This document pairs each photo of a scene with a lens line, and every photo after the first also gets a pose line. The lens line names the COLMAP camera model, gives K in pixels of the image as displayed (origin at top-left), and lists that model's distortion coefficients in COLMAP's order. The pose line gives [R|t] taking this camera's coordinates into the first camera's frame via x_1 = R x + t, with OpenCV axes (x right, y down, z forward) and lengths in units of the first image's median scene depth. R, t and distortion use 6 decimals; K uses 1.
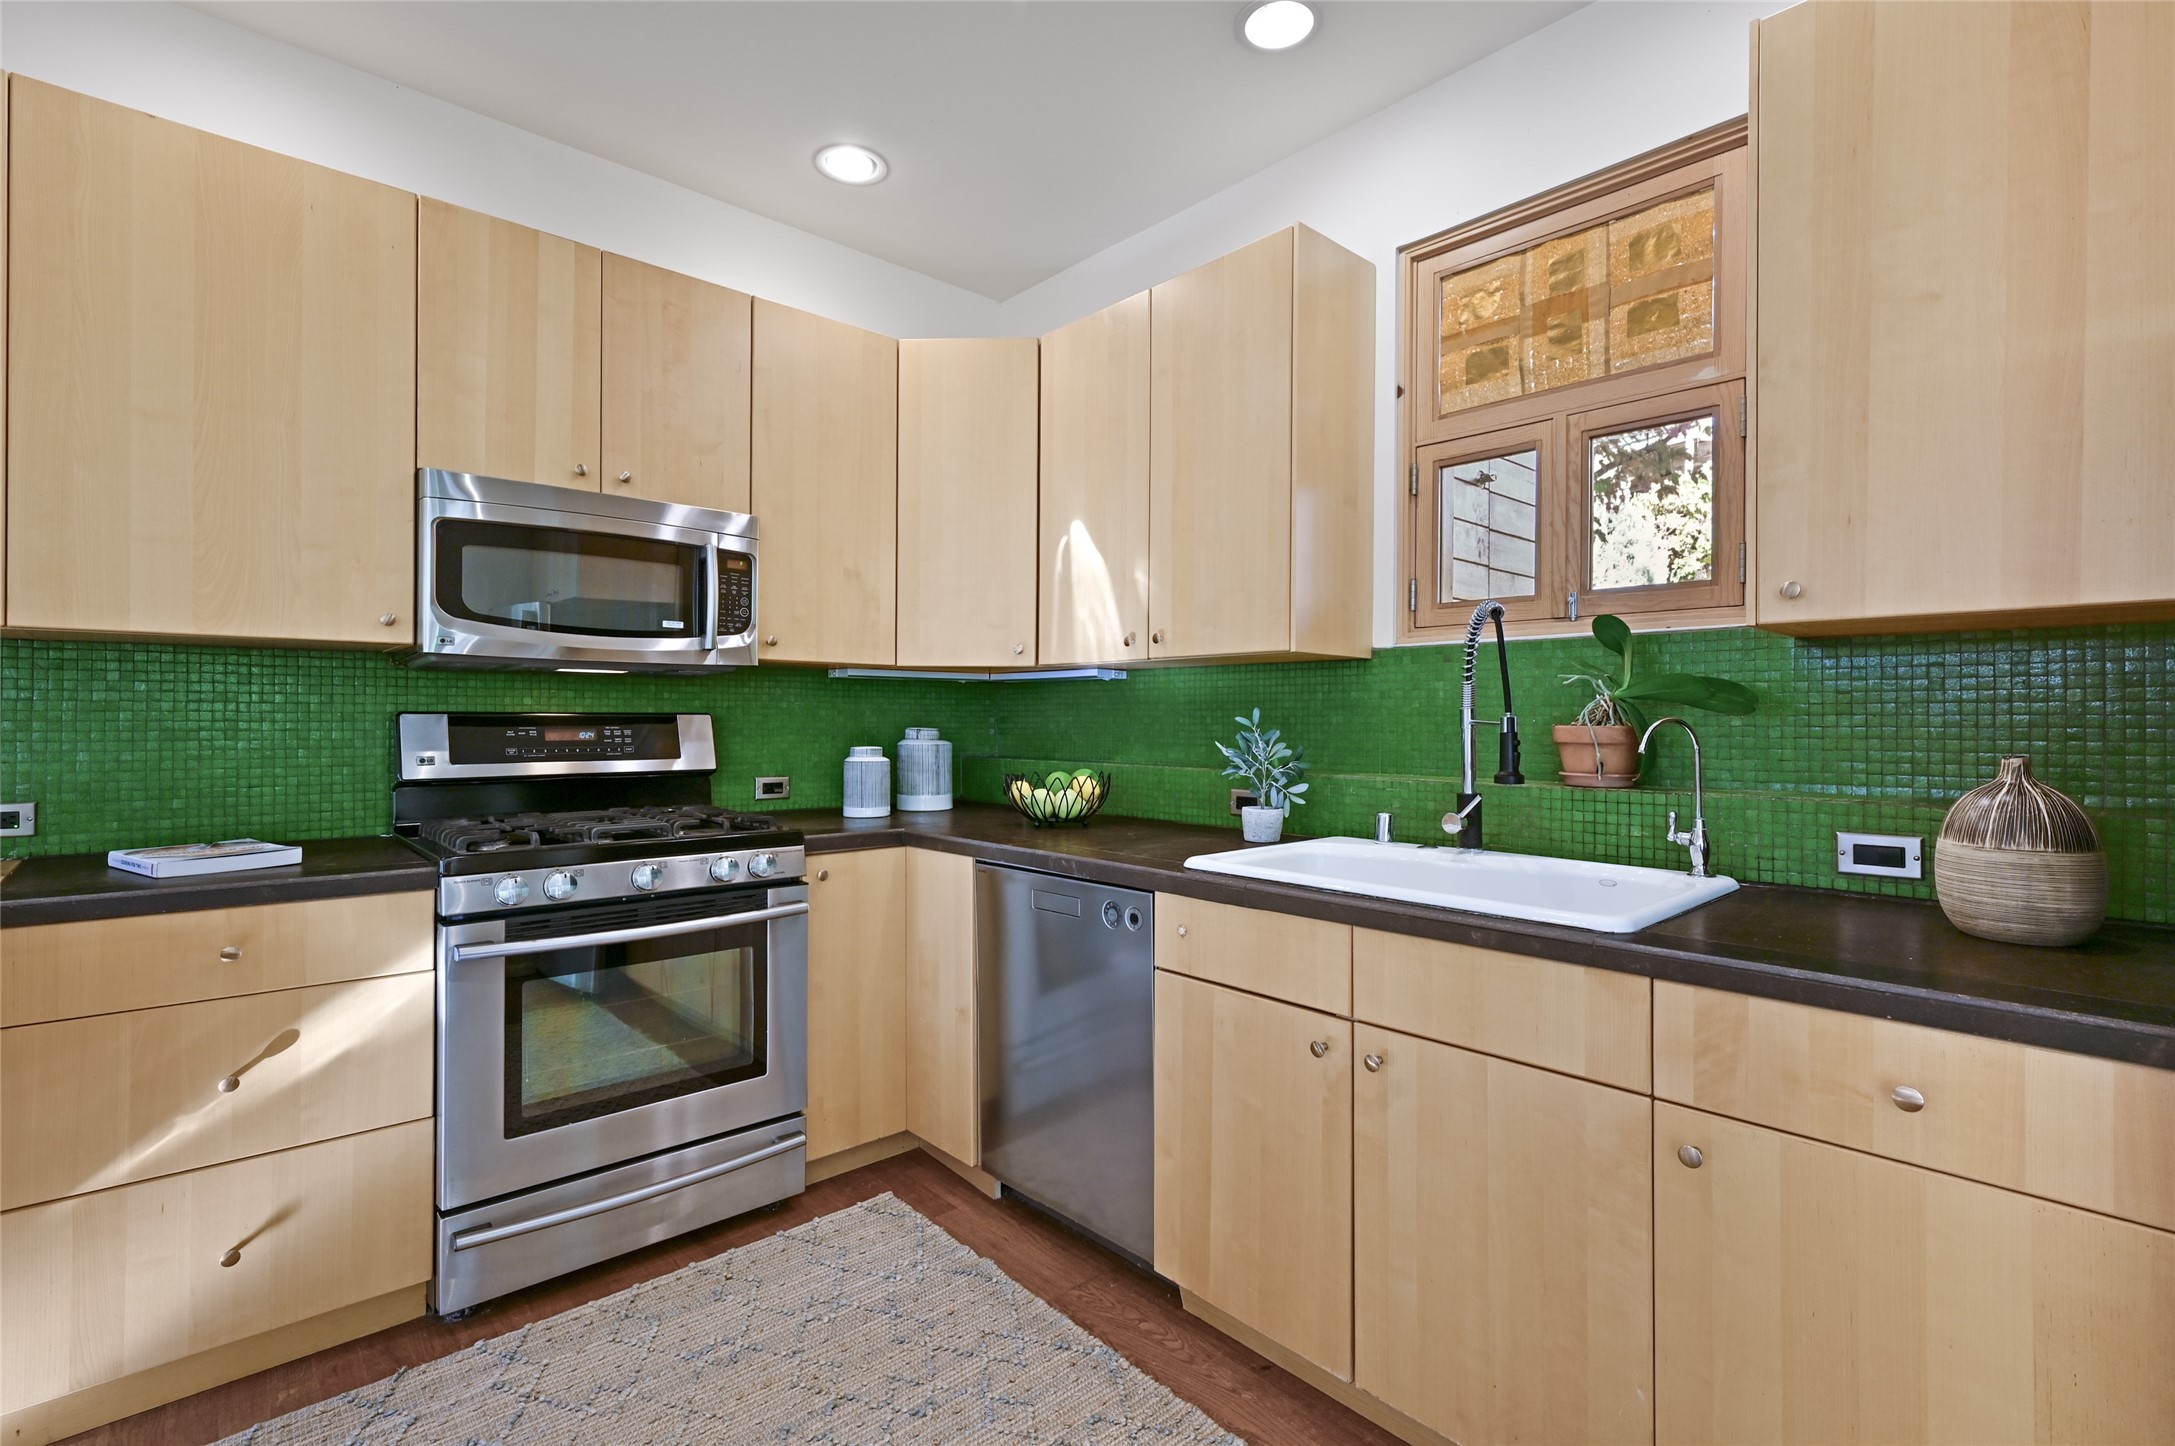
lens RADIAL K [[980.2, 0, 1090.4], [0, 980.2, 719.9], [0, 0, 1]] dist [0.000559, -0.001854]
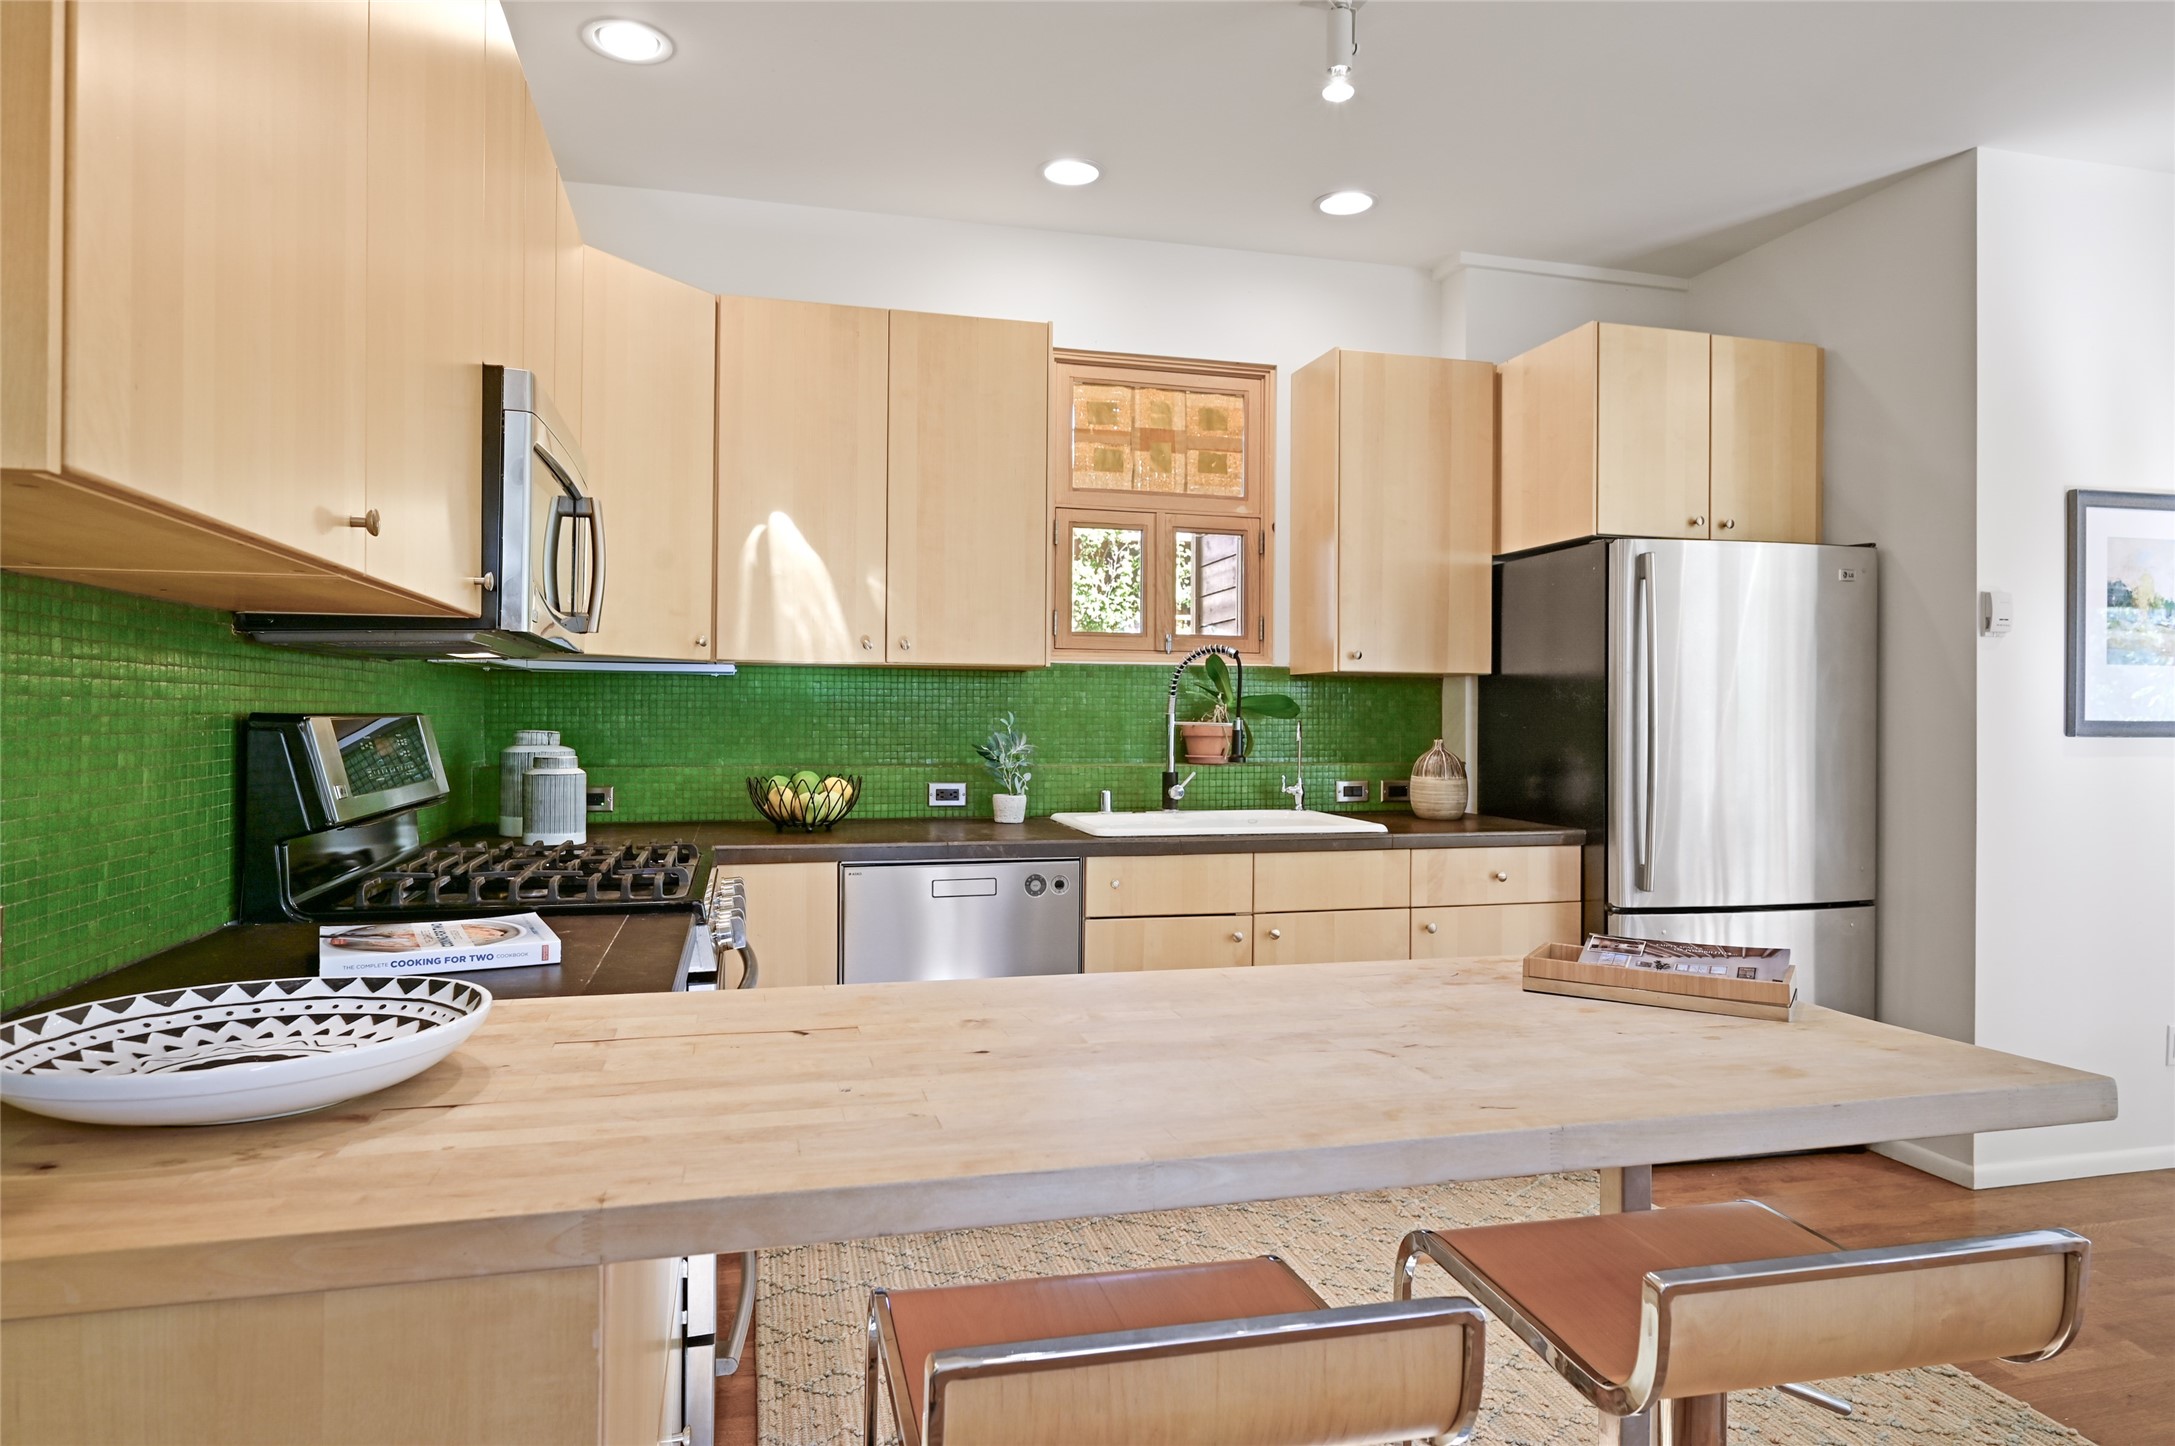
lens RADIAL K [[1299.8, 0, 1094.4], [0, 1299.8, 702.2], [0, 0, 1]] dist [0.002793, 0.000487]
pose [[0.464585, 0.009487, 0.885478, -1.241655], [-0.004195, 0.999955, -0.008513, -0.010833], [-0.885518, 0.000240, 0.464604, 0.183376]]
